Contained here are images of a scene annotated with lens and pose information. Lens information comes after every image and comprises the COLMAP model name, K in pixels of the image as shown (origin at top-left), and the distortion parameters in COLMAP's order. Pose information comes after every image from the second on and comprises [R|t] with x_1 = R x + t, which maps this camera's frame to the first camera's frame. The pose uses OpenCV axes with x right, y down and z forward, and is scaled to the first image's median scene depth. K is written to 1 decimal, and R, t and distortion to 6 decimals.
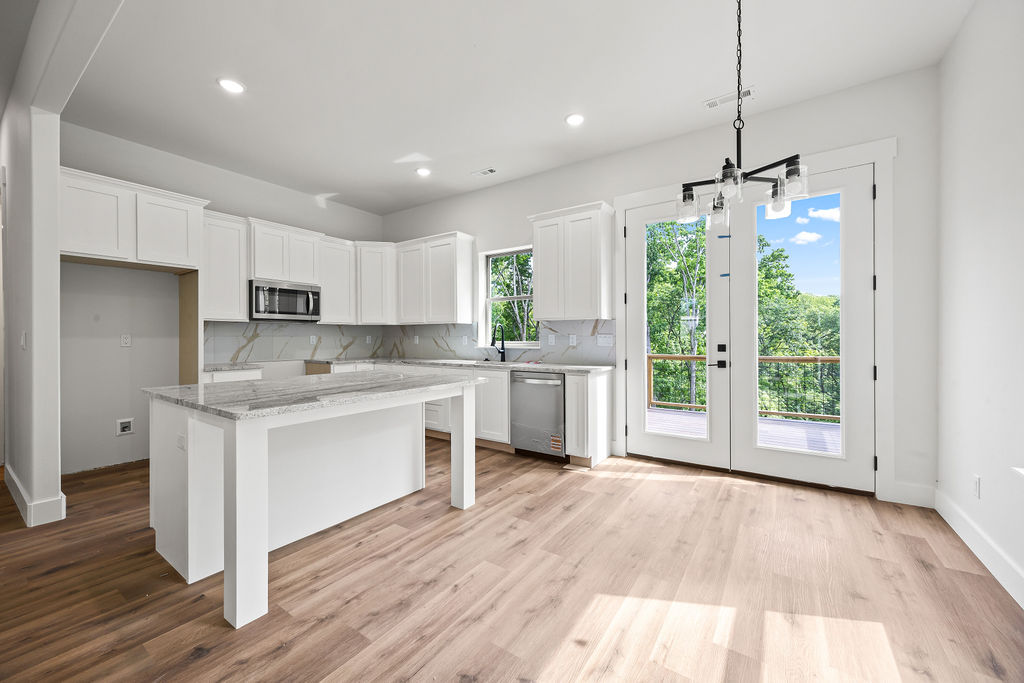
lens RADIAL K [[398.0, 0, 506.6], [0, 398.0, 339.7], [0, 0, 1]] dist [0.005561, -0.000354]
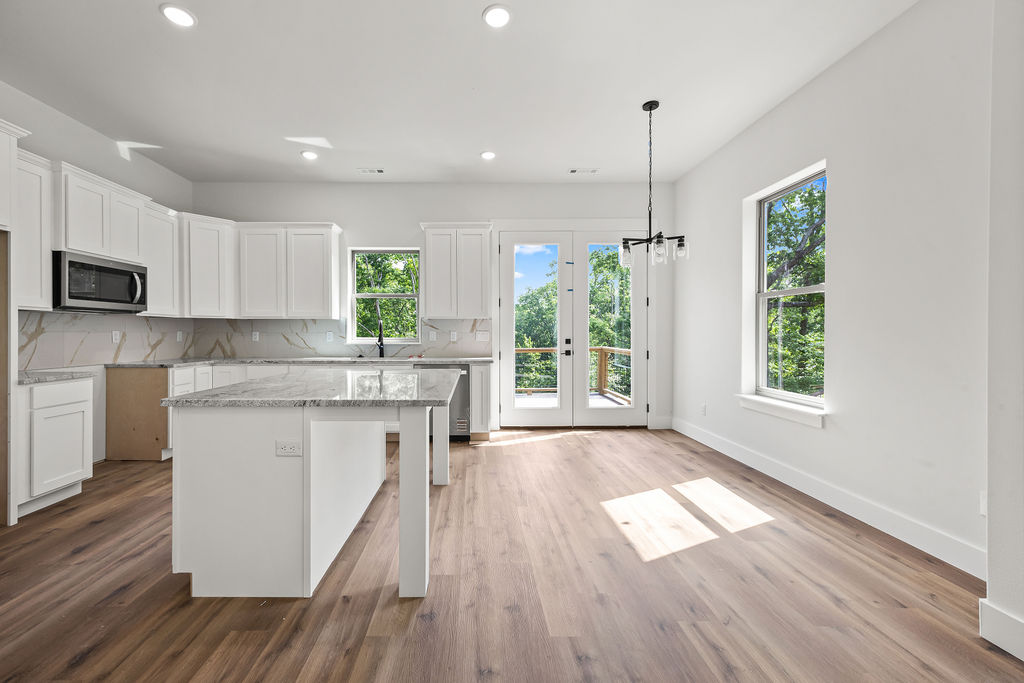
lens RADIAL K [[410.6, 0, 475.3], [0, 410.6, 335.4], [0, 0, 1]] dist [0.003420, -0.000196]
pose [[0.818370, -0.001722, 0.574689, -0.516230], [0.002804, 0.999996, -0.000998, 0.000114], [-0.574685, 0.002428, 0.818371, -0.004961]]
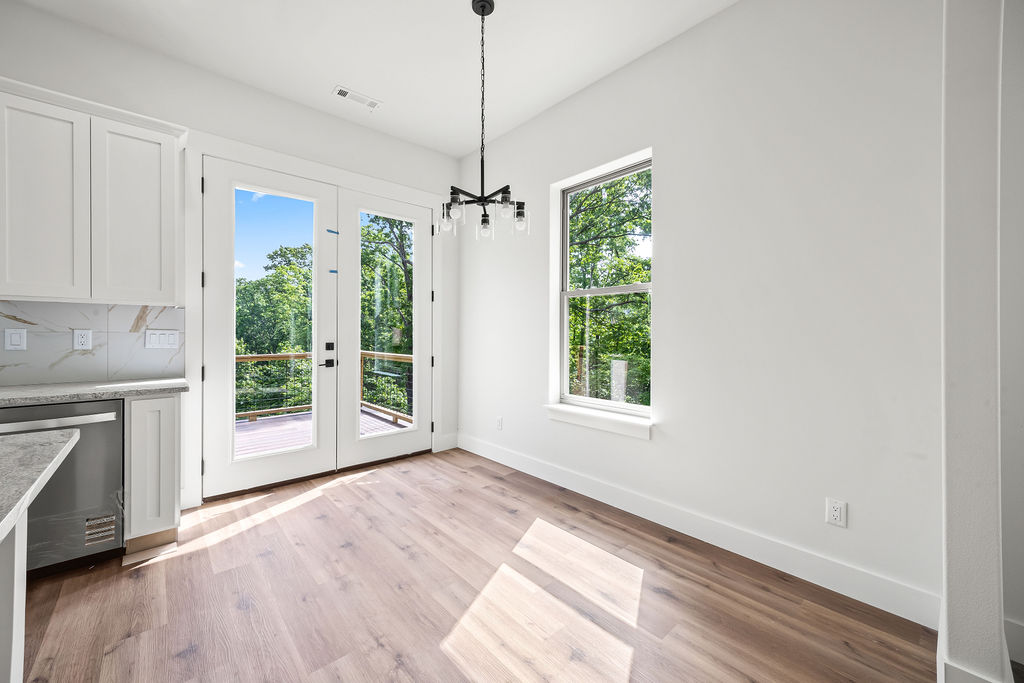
lens RADIAL K [[398.0, 0, 507.2], [0, 398.0, 334.2], [0, 0, 1]] dist [0.005561, -0.000354]
pose [[0.235411, 0.004698, 0.971885, -0.267652], [0.001605, 0.999985, -0.005222, -0.002470], [-0.971895, 0.002789, 0.235400, 0.323030]]
